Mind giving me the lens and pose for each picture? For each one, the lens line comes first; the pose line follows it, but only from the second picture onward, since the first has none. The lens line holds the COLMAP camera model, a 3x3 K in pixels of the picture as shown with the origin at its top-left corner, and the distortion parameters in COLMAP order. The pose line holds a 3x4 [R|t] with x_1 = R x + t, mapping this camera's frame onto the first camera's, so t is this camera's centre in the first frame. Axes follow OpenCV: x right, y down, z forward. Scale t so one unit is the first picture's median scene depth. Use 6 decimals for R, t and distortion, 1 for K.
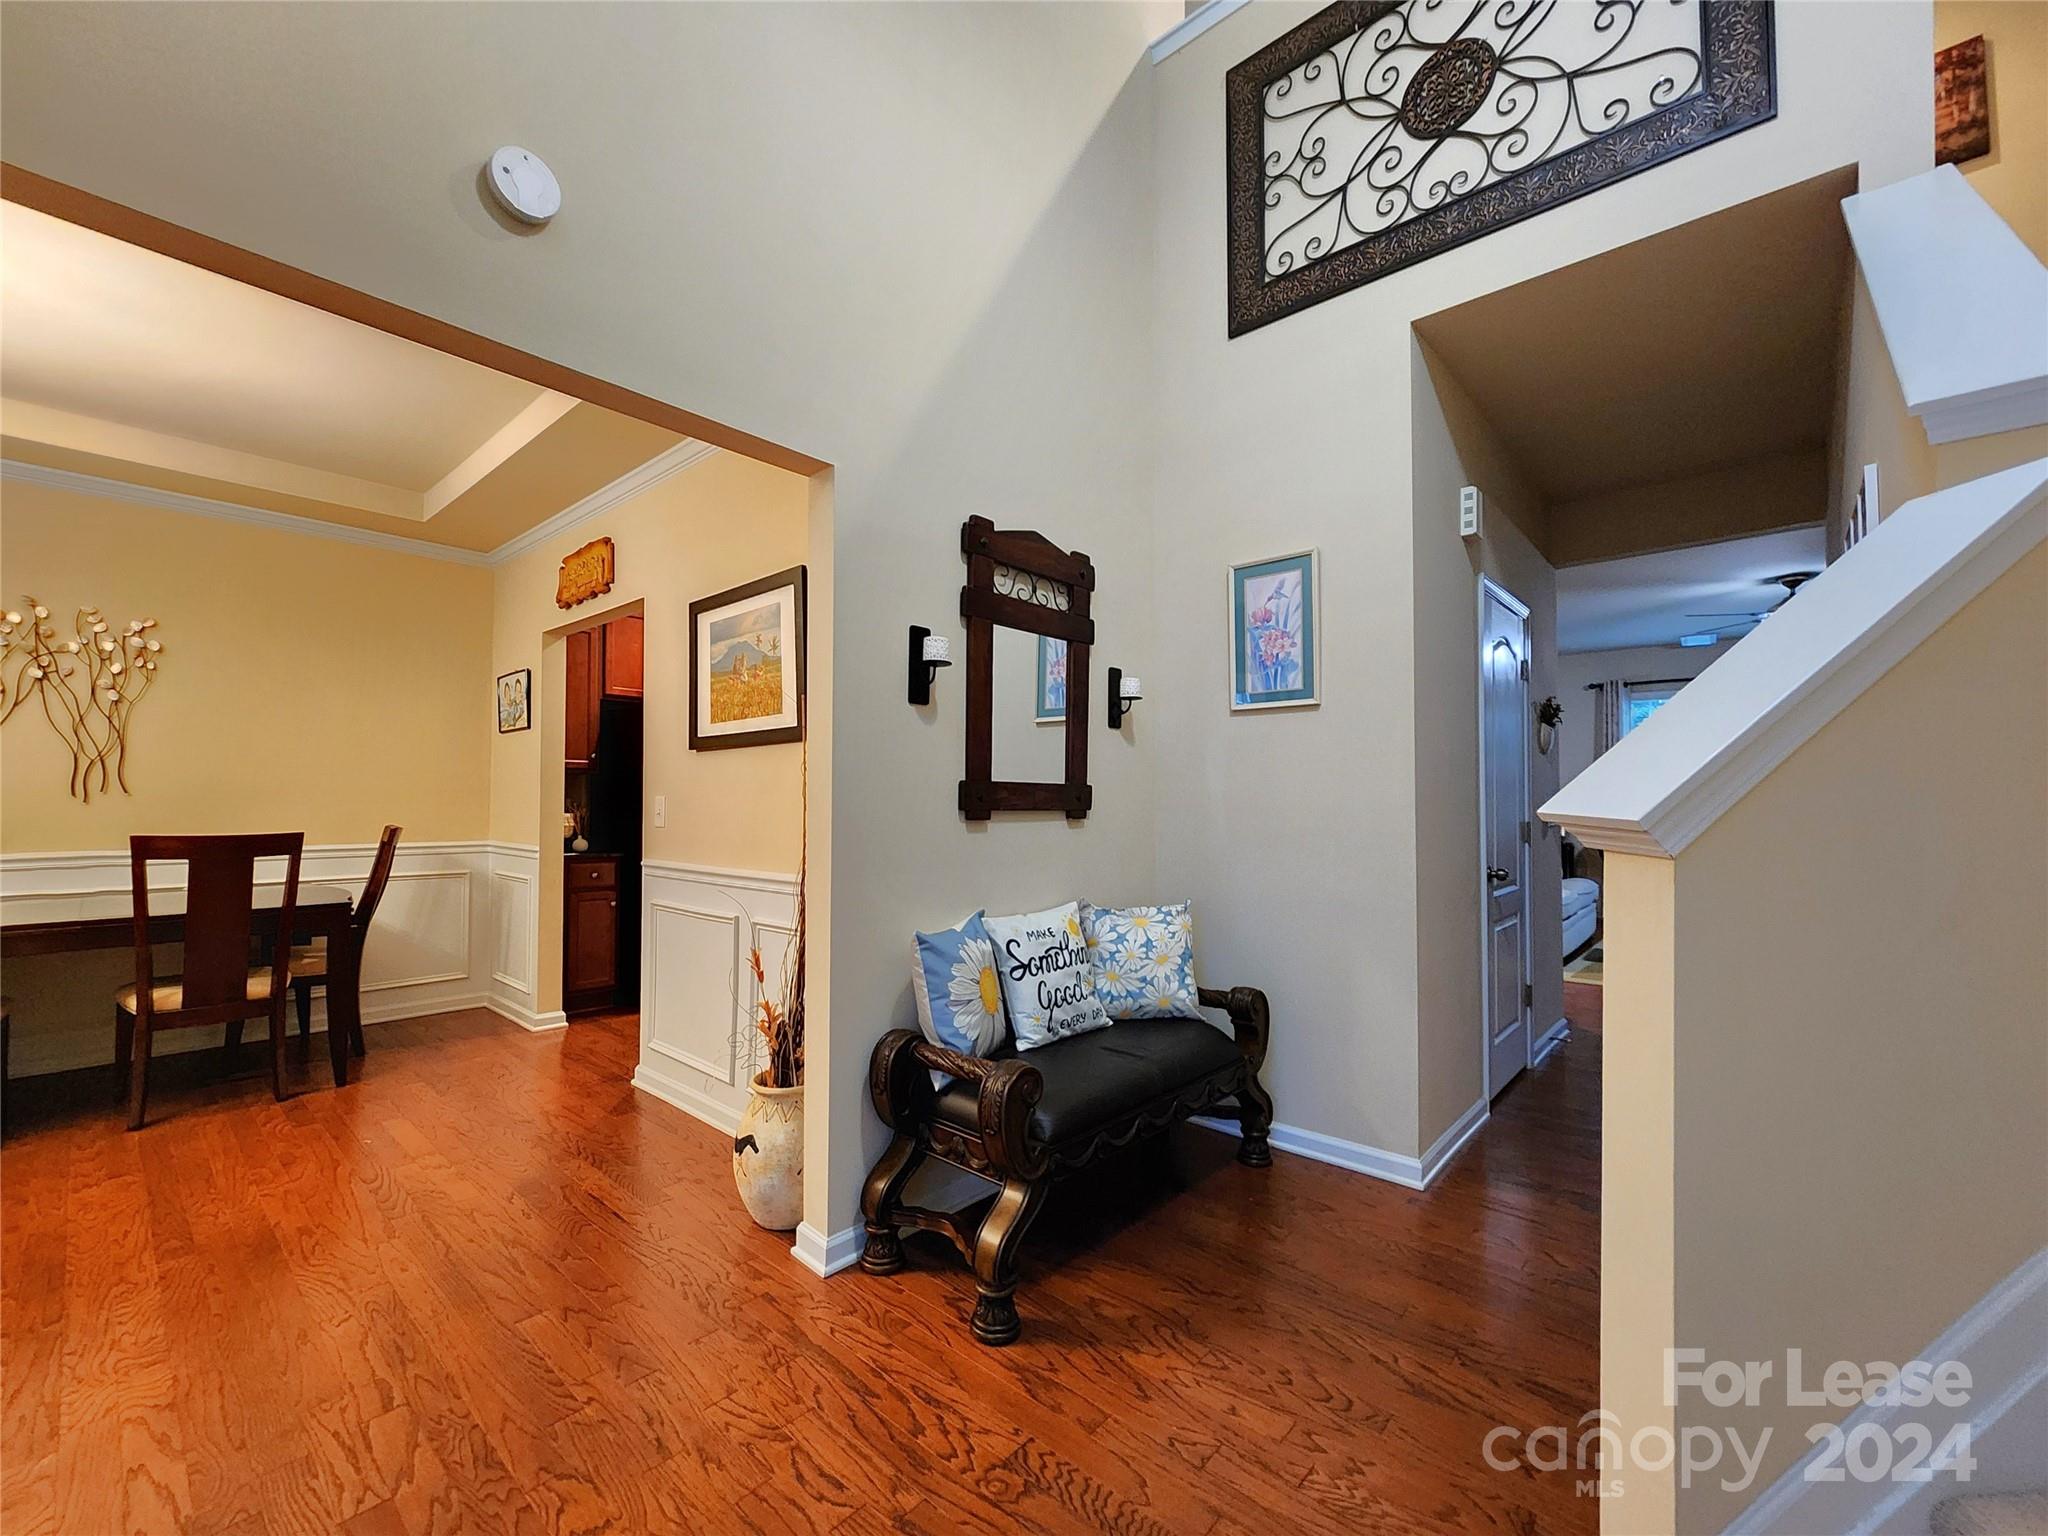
lens RADIAL K [[828.3, 0, 1023.9], [0, 828.3, 787.2], [0, 0, 1]] dist [-0.002147, -0.000717]
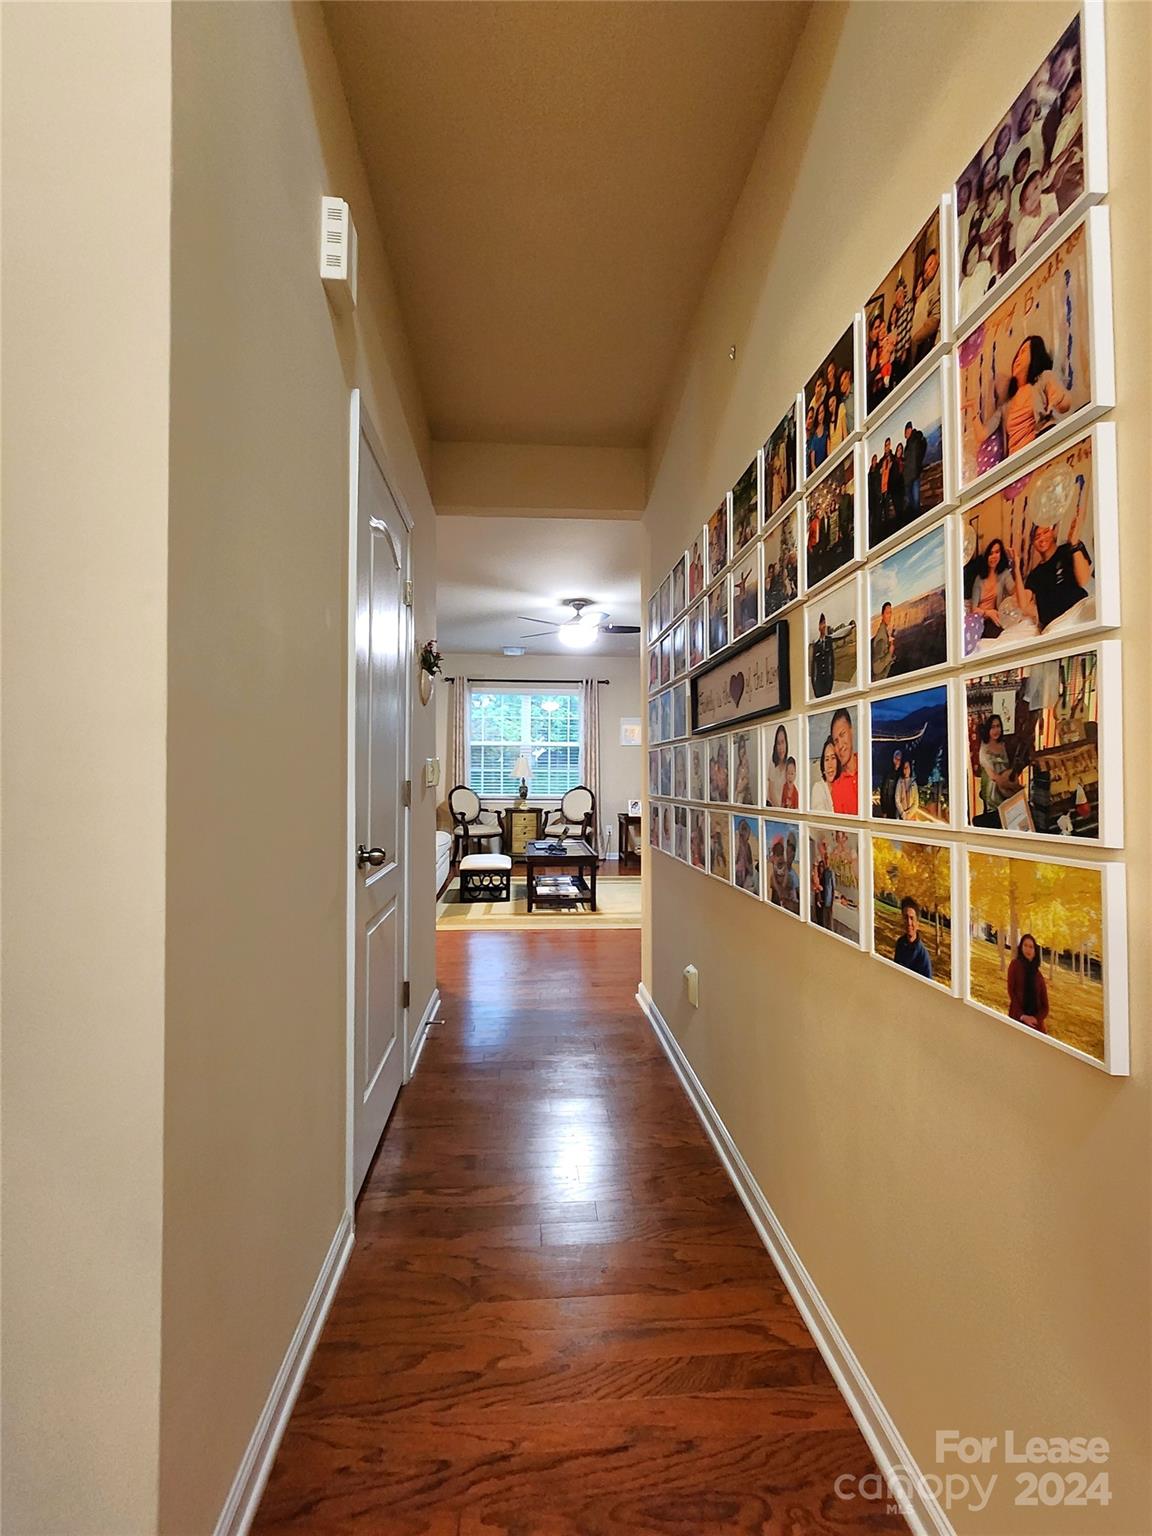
lens RADIAL K [[630.2, 0, 581.8], [0, 630.2, 764.0], [0, 0, 1]] dist [0.000869, 0.000311]
pose [[0.672862, 0.014378, 0.739628, 0.306549], [-0.013434, 0.999884, -0.007217, 0.032044], [-0.739646, -0.005080, 0.672977, 0.527579]]
